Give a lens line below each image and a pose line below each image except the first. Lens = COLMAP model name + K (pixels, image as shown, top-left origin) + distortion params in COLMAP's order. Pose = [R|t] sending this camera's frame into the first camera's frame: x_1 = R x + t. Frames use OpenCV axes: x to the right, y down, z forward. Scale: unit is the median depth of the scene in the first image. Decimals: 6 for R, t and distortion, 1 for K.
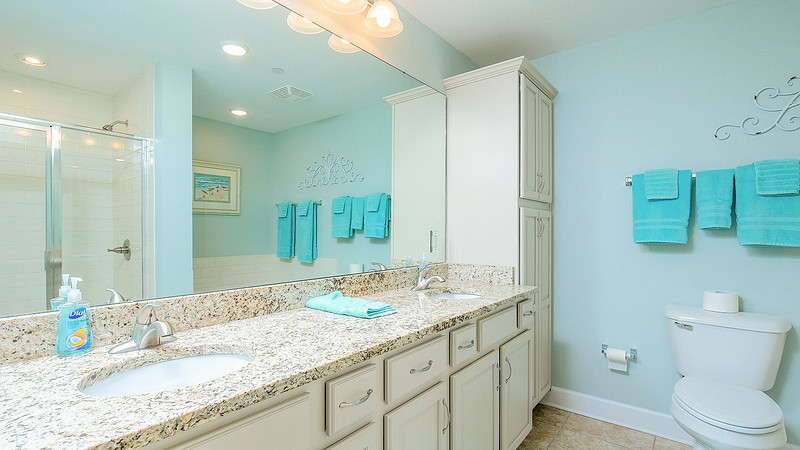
lens RADIAL K [[361.7, 0, 402.4], [0, 361.7, 230.1], [0, 0, 1]] dist [-0.005718, -0.000335]
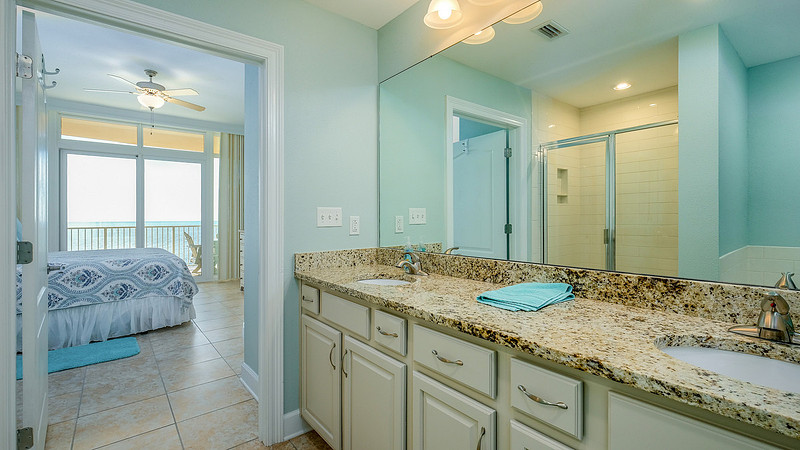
lens RADIAL K [[361.7, 0, 402.3], [0, 361.7, 220.4], [0, 0, 1]] dist [-0.005718, -0.000335]
pose [[-0.232202, 0.001358, -0.972667, 0.887664], [0.008814, 0.999961, -0.000708, 0.020703], [0.972628, -0.008737, -0.232205, 0.997040]]
